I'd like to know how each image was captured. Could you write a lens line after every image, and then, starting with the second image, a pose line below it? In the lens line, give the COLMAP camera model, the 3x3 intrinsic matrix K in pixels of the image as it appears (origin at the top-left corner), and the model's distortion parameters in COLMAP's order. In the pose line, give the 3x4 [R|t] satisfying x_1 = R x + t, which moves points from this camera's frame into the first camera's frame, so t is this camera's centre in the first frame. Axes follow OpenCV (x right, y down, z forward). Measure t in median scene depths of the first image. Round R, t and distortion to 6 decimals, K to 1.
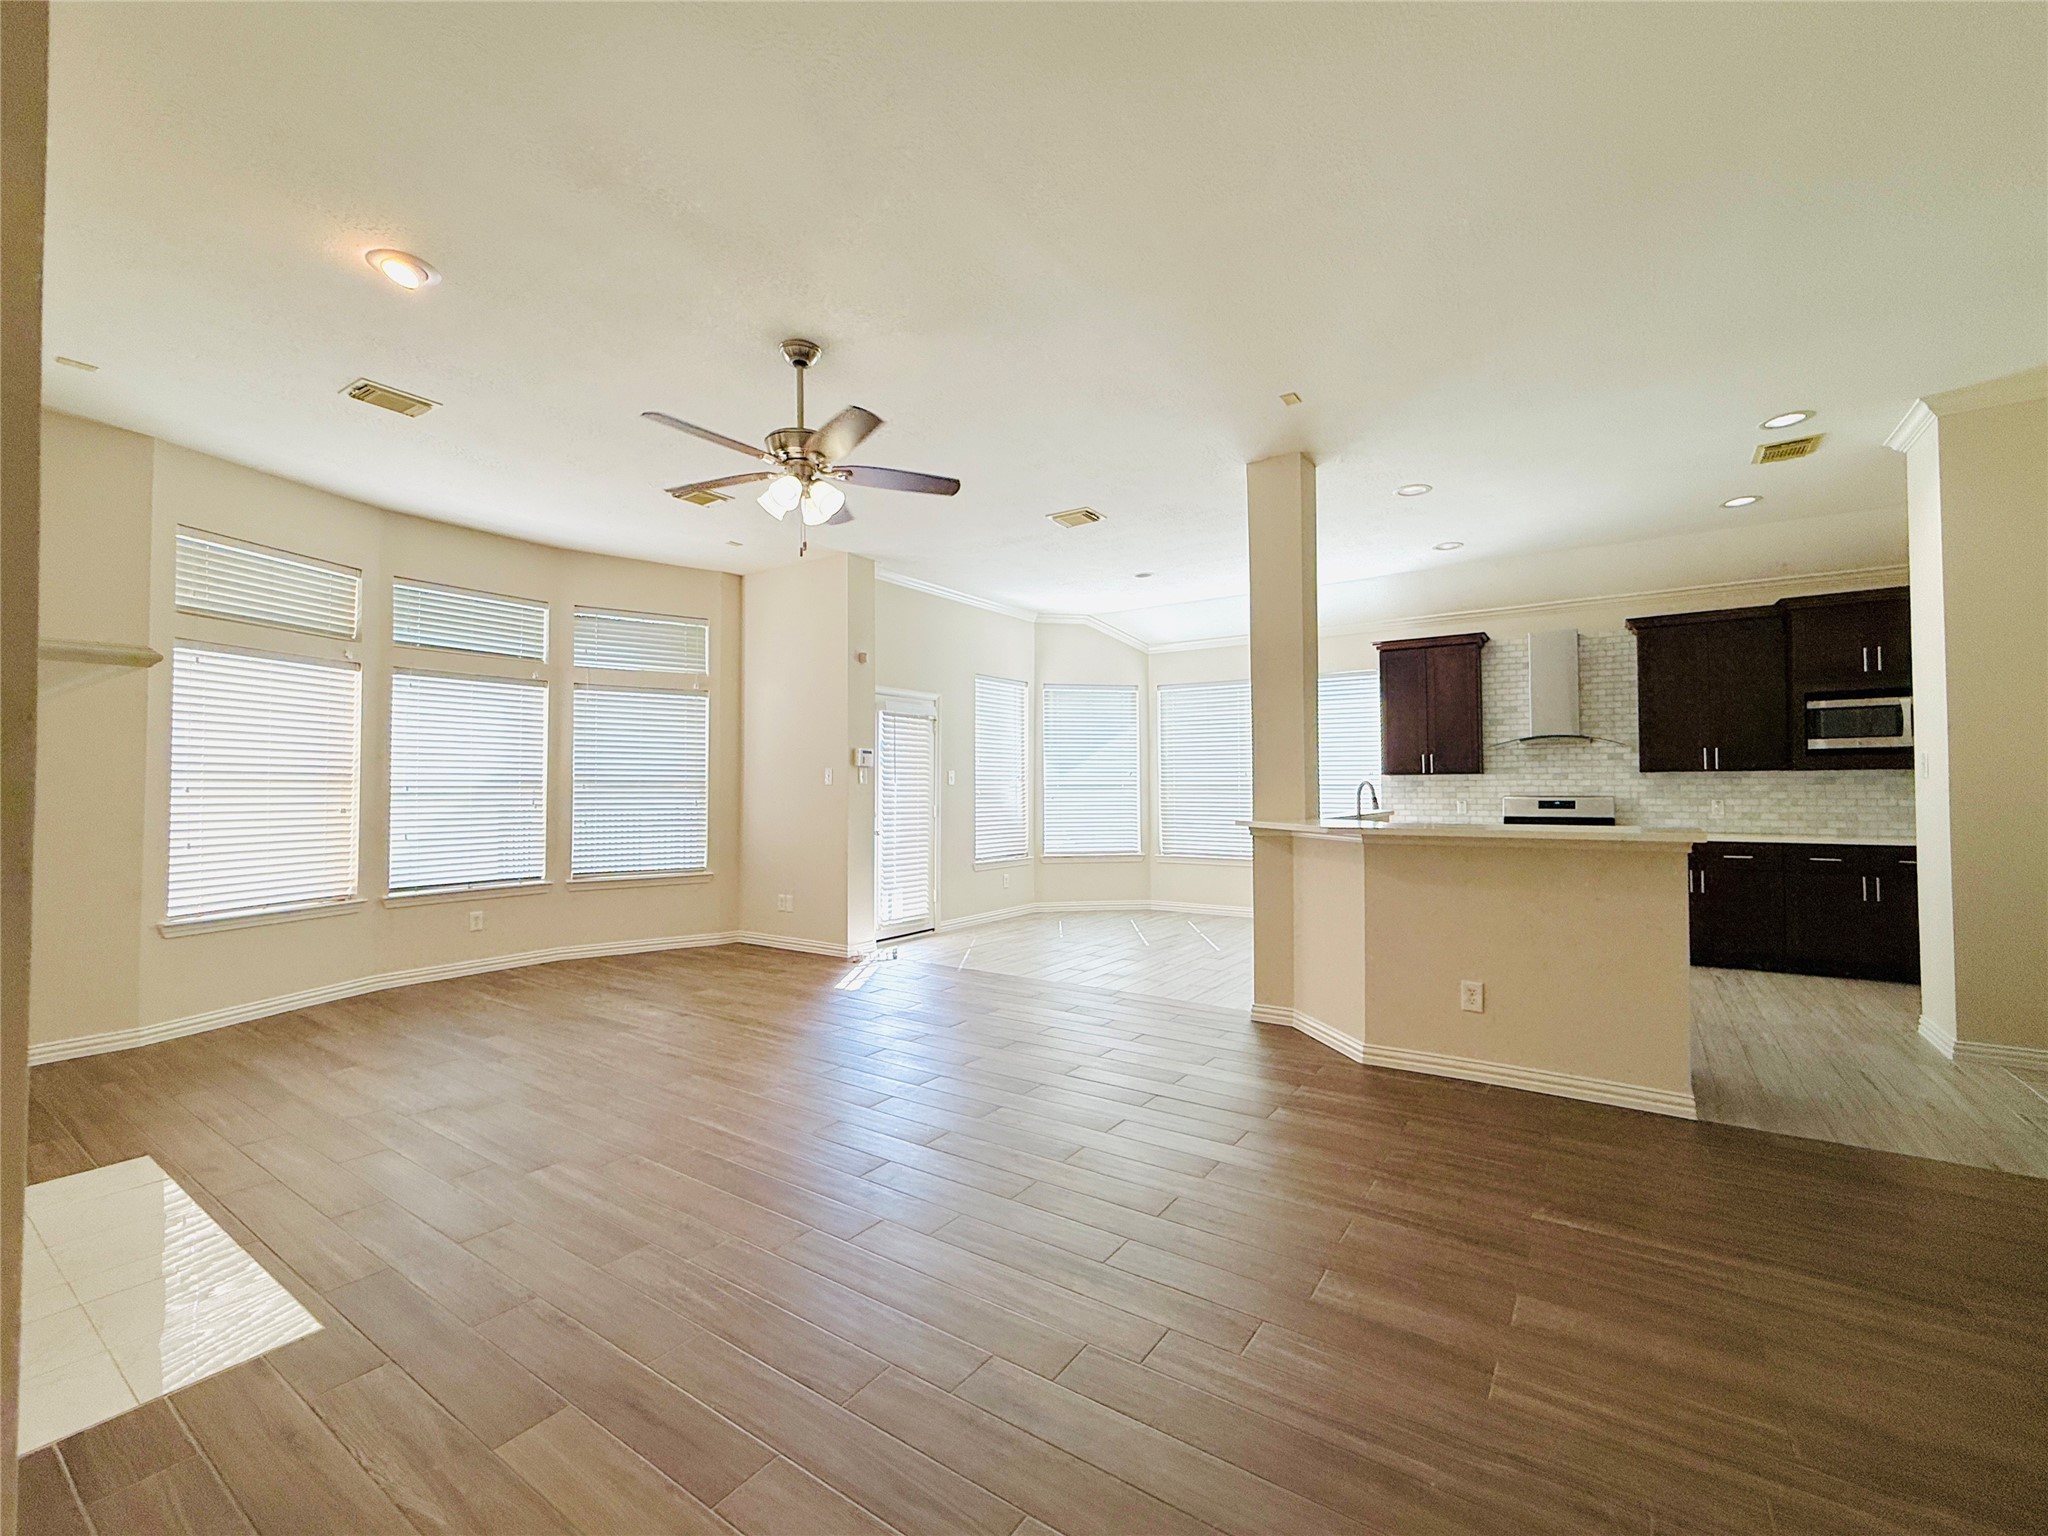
lens RADIAL K [[873.9, 0, 1023.2], [0, 873.9, 763.6], [0, 0, 1]] dist [-0.002096, 0.000699]
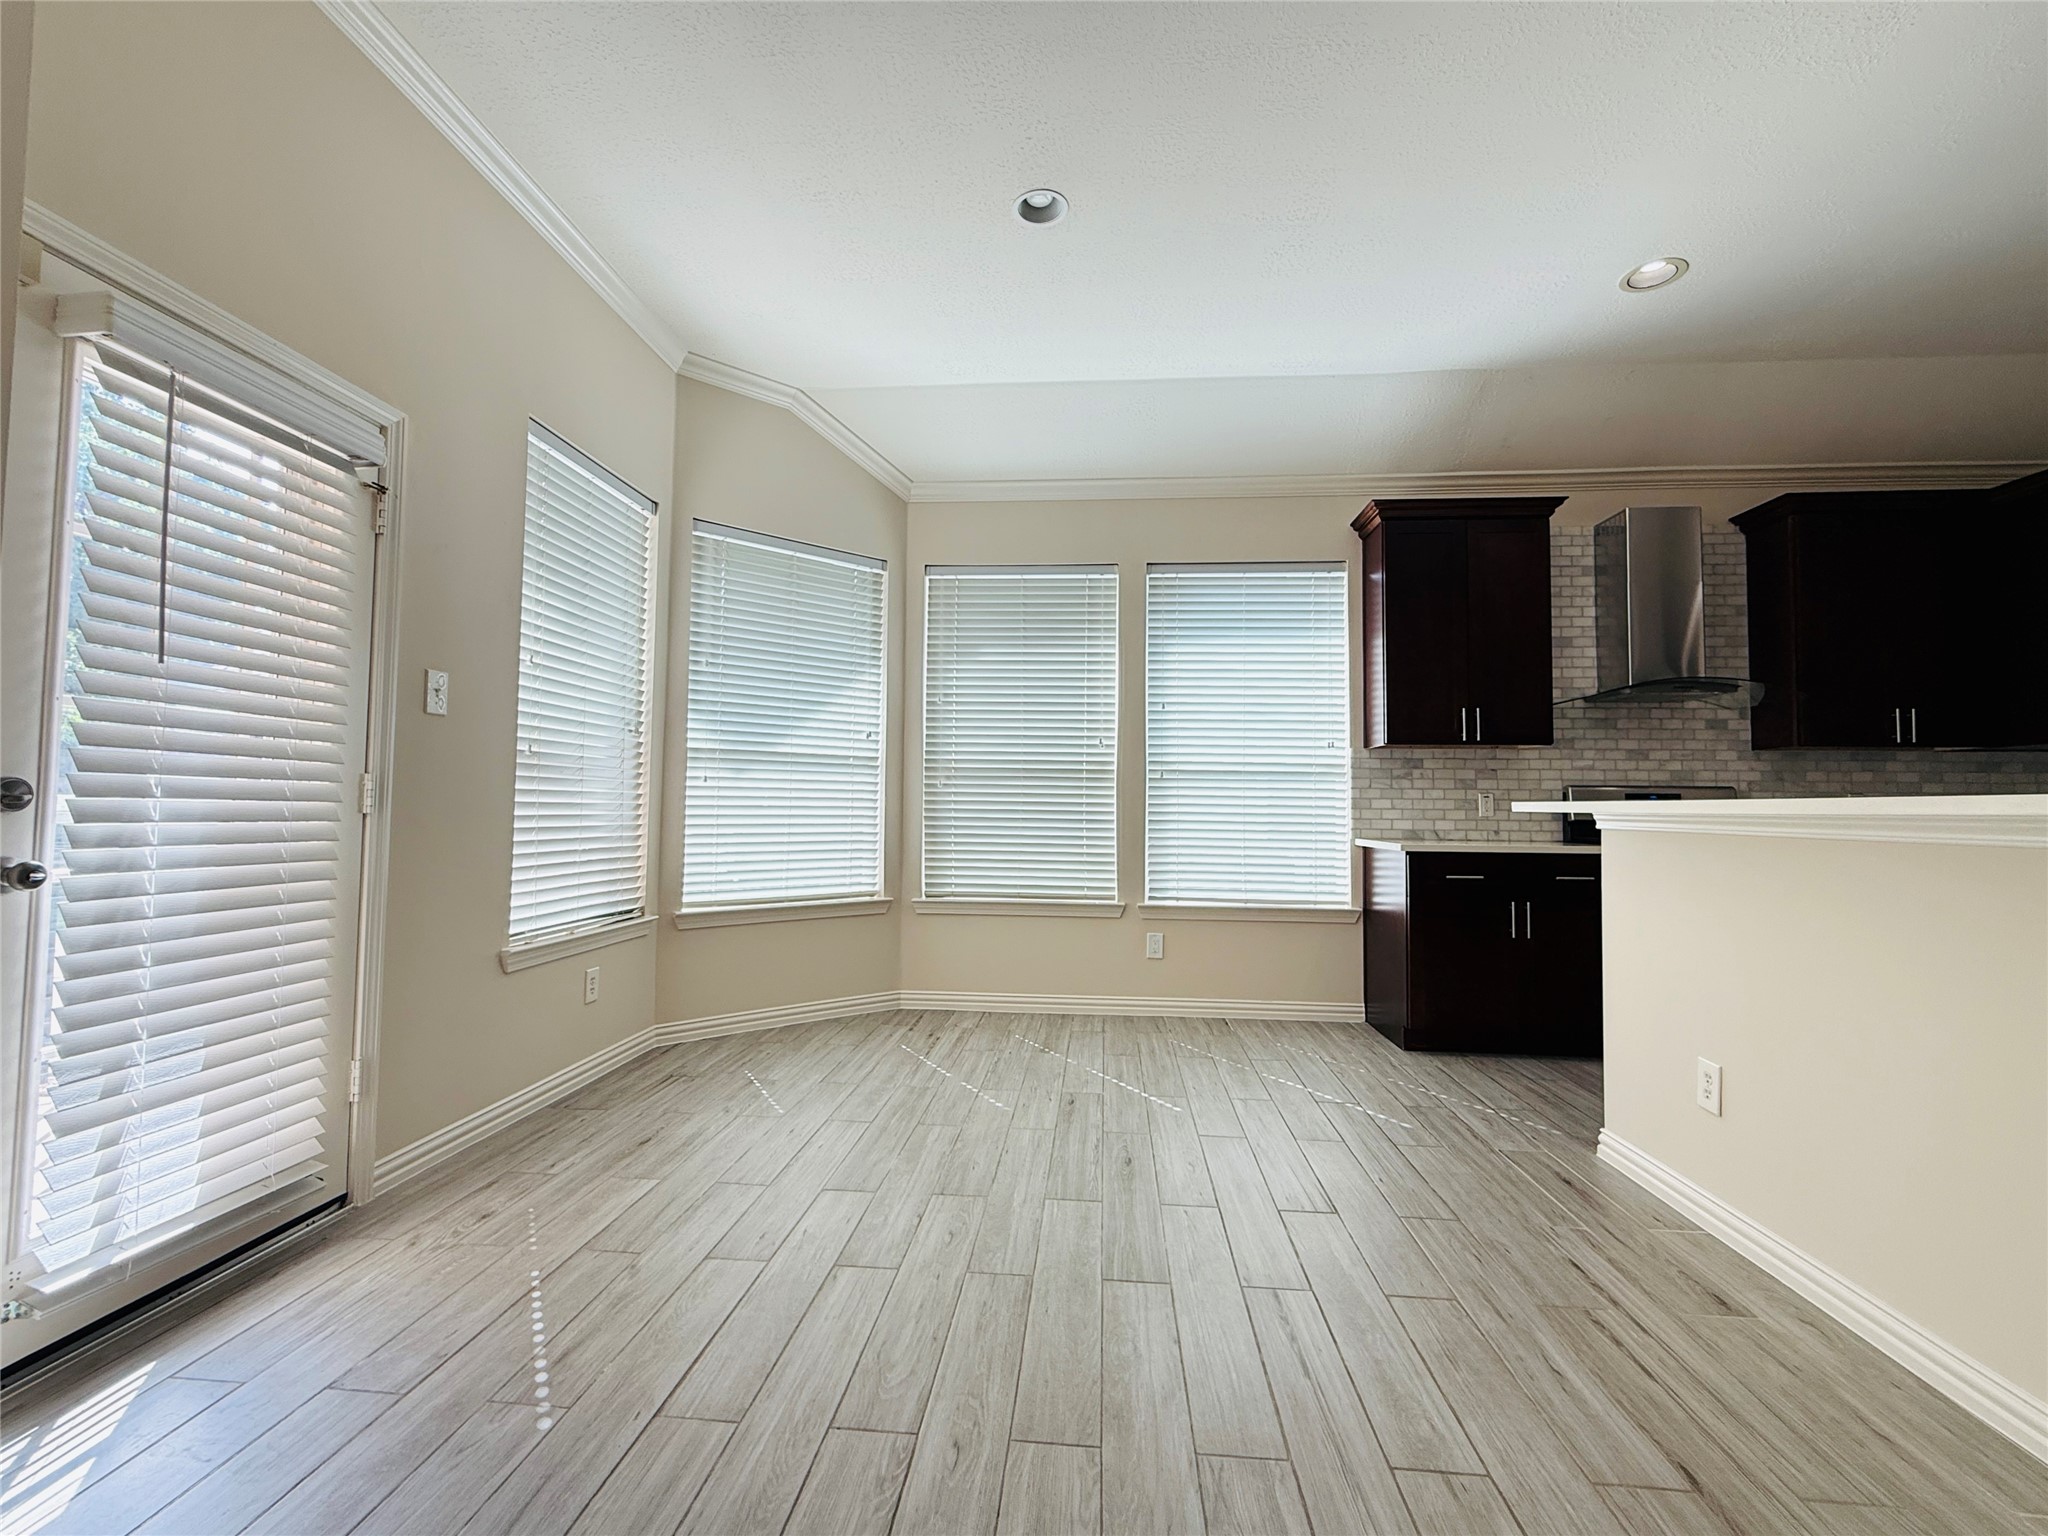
lens RADIAL K [[873.9, 0, 1023.2], [0, 873.9, 762.5], [0, 0, 1]] dist [-0.002096, 0.000699]
pose [[0.865868, 0.037841, 0.498839, -0.063231], [-0.028861, 0.999253, -0.025706, 0.050150], [-0.499439, 0.007861, 0.866313, 0.713836]]
